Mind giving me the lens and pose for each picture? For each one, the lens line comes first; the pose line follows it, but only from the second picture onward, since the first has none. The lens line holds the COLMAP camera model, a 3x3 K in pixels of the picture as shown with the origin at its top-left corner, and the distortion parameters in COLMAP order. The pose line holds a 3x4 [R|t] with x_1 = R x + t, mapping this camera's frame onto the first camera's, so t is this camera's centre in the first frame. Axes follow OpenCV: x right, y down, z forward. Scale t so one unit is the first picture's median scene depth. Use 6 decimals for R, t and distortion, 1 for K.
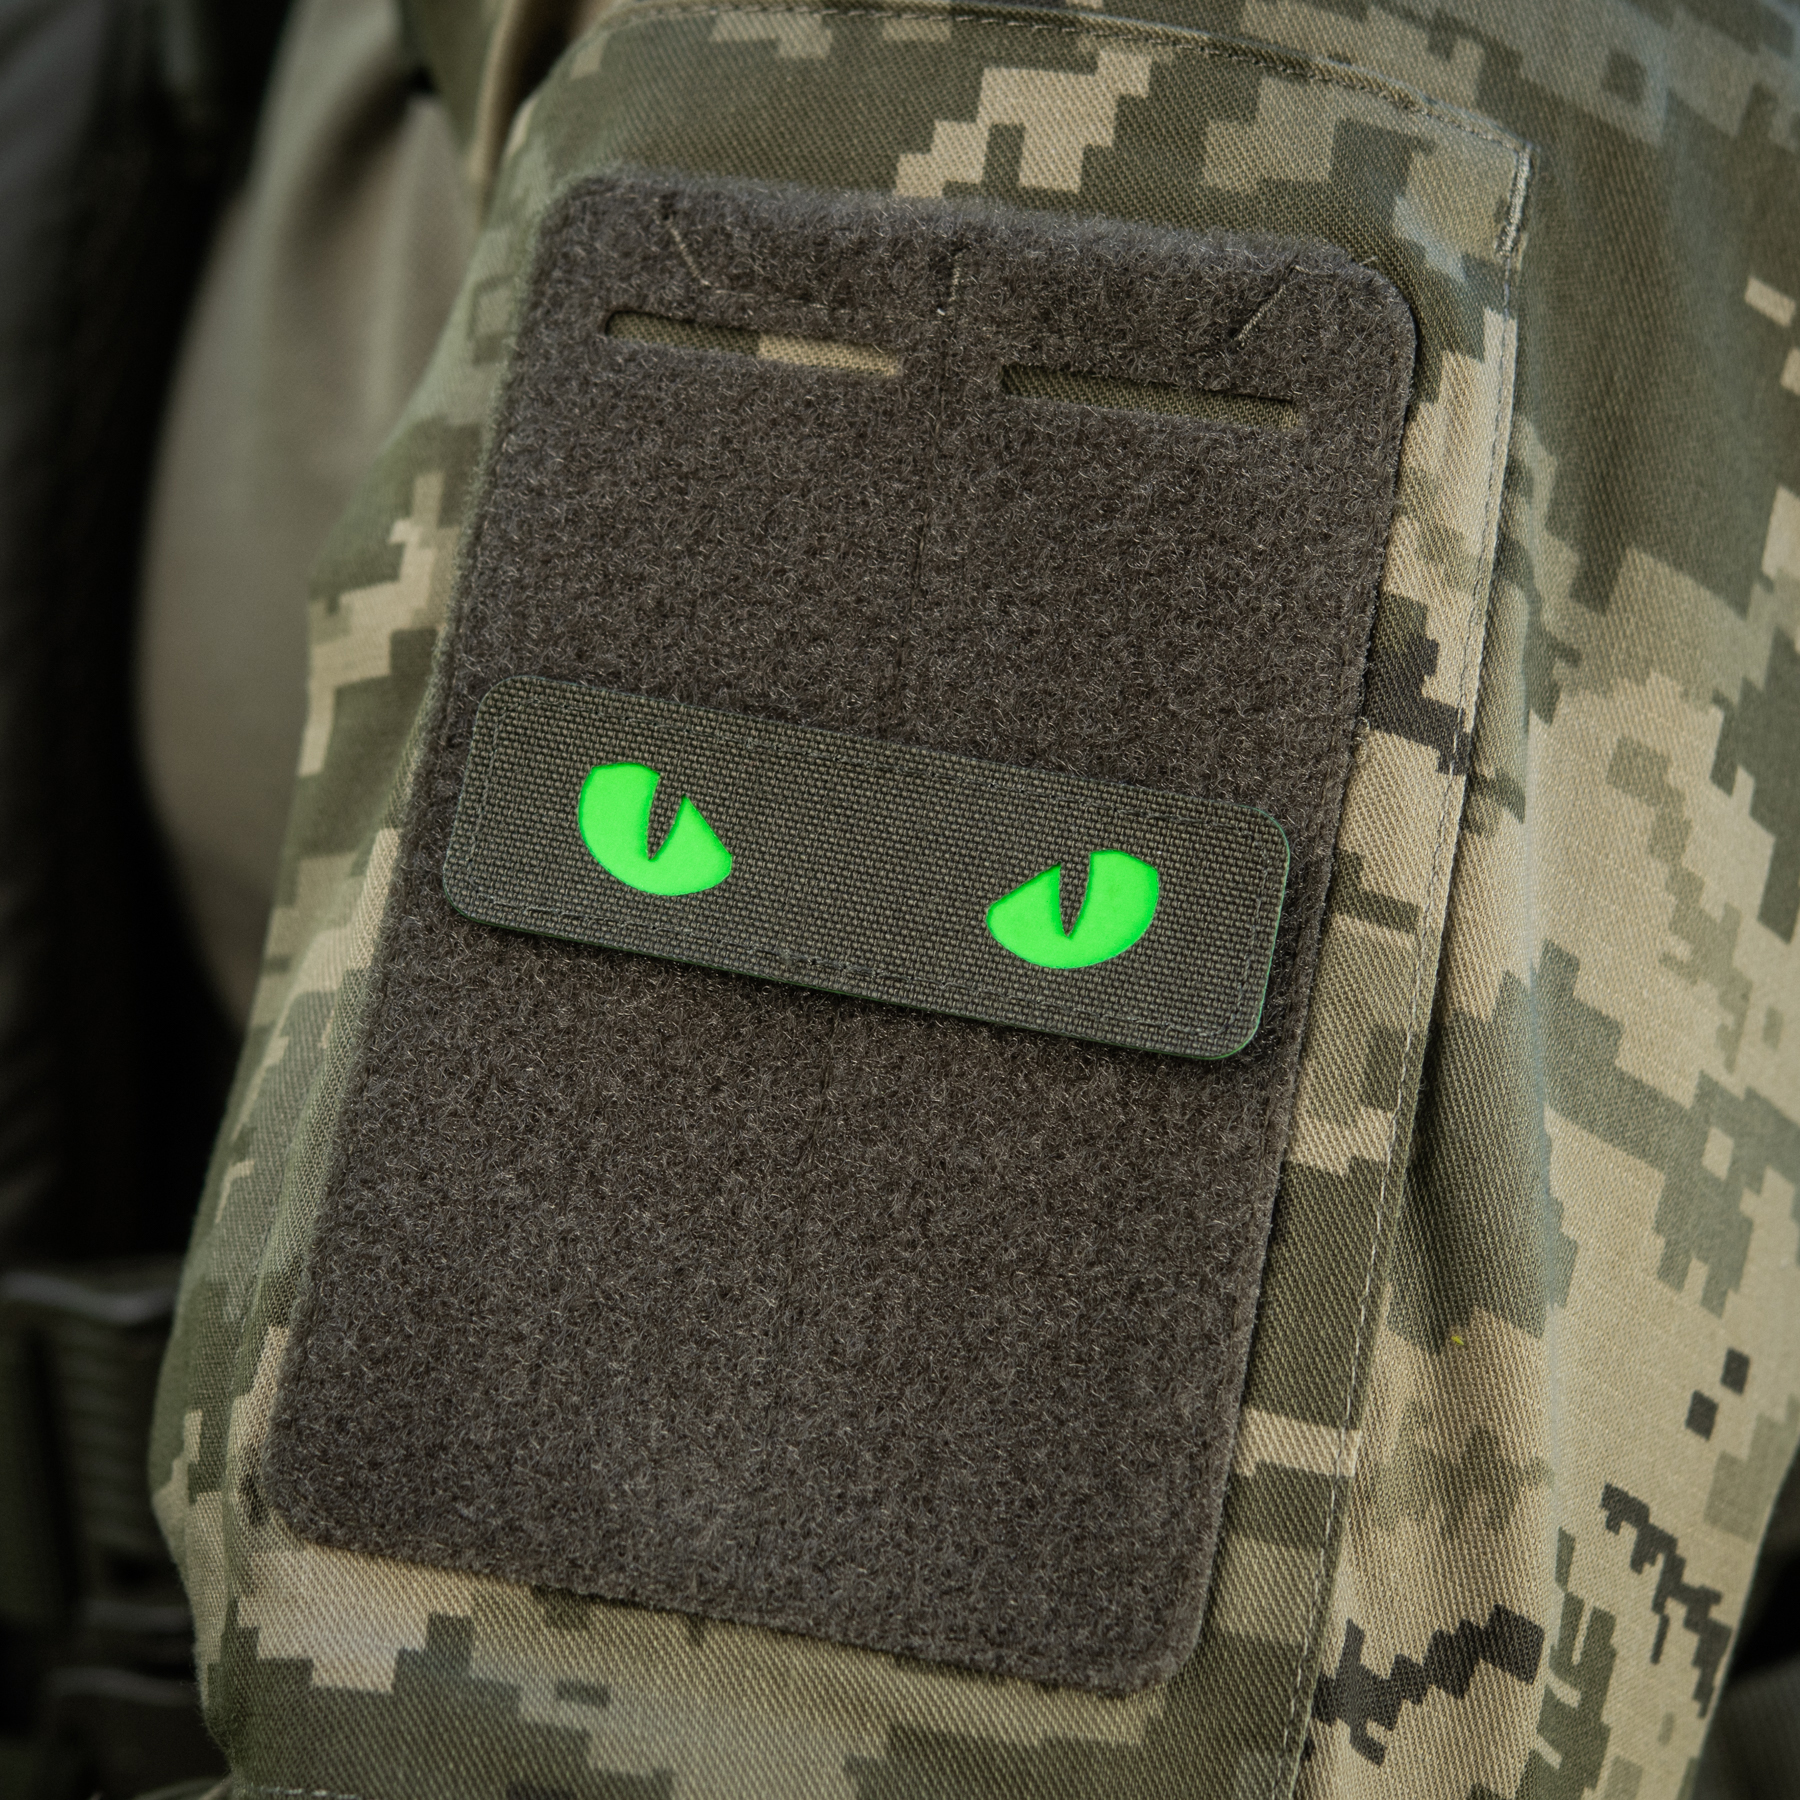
lens RADIAL K [[5239.0, 0, 977.1], [0, 5239.0, 839.6], [0, 0, 1]] dist [0.028570, 0.000000]
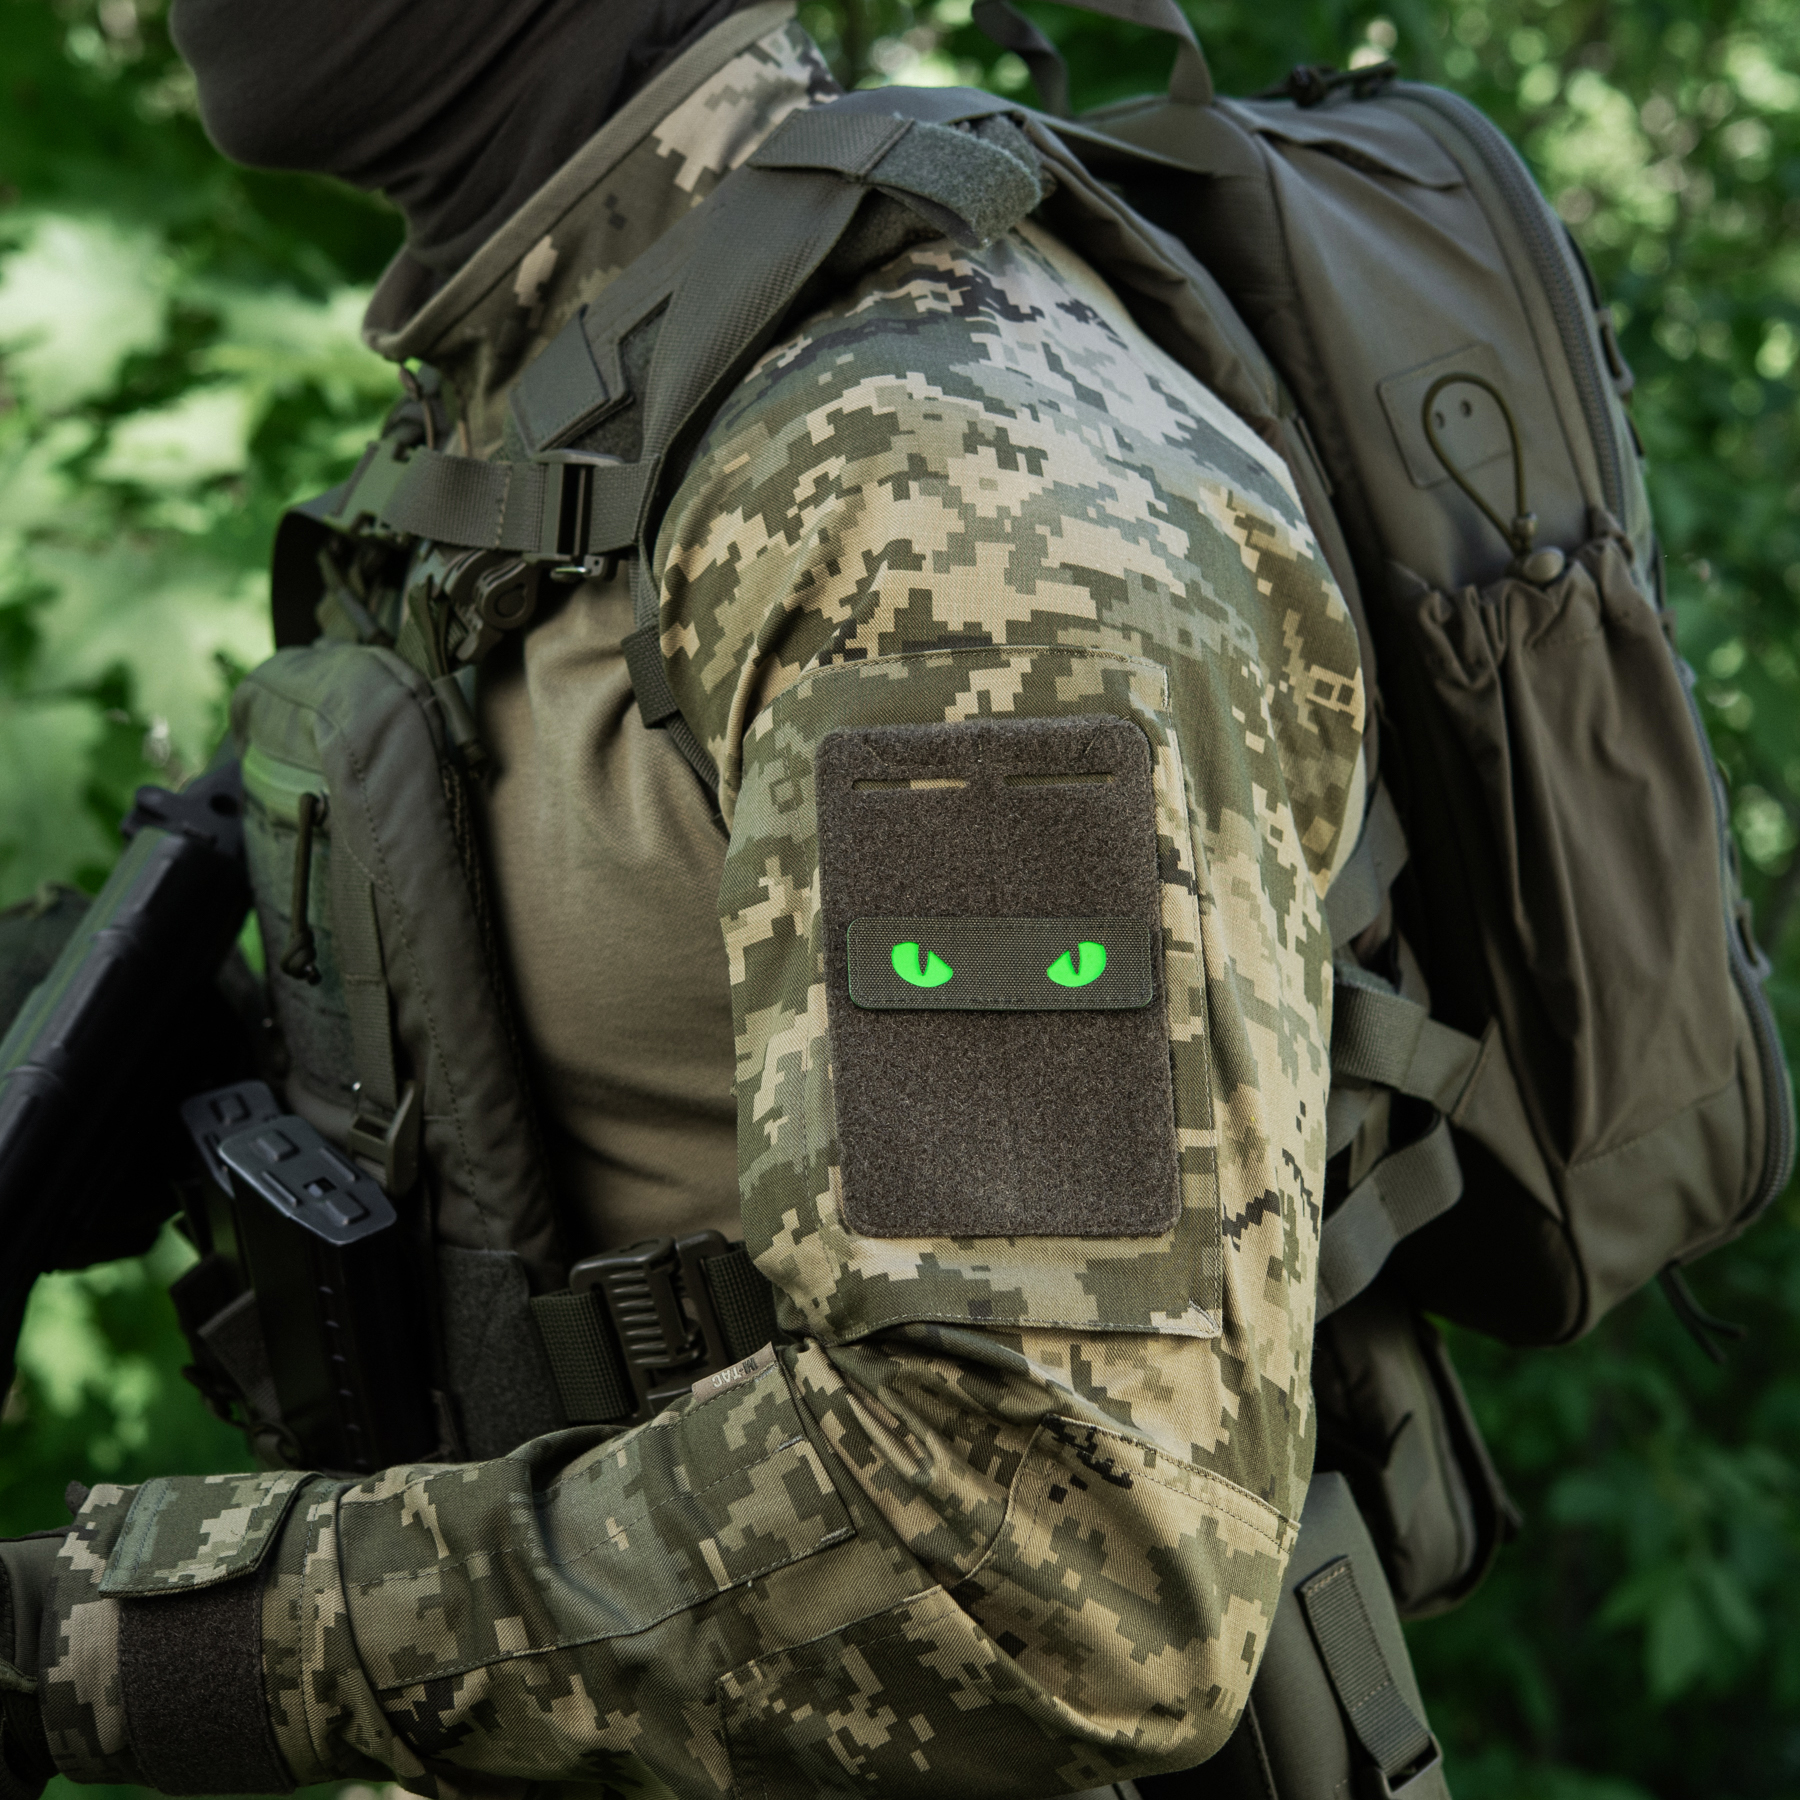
lens RADIAL K [[5239.0, 0, 897.8], [0, 5239.0, 901.3], [0, 0, 1]] dist [0.028570, 0.000000]
pose [[0.938943, -0.162410, 0.303331, -0.888824], [0.190647, 0.979457, -0.065714, 0.141768], [-0.286427, 0.119531, 0.950617, -1.569640]]
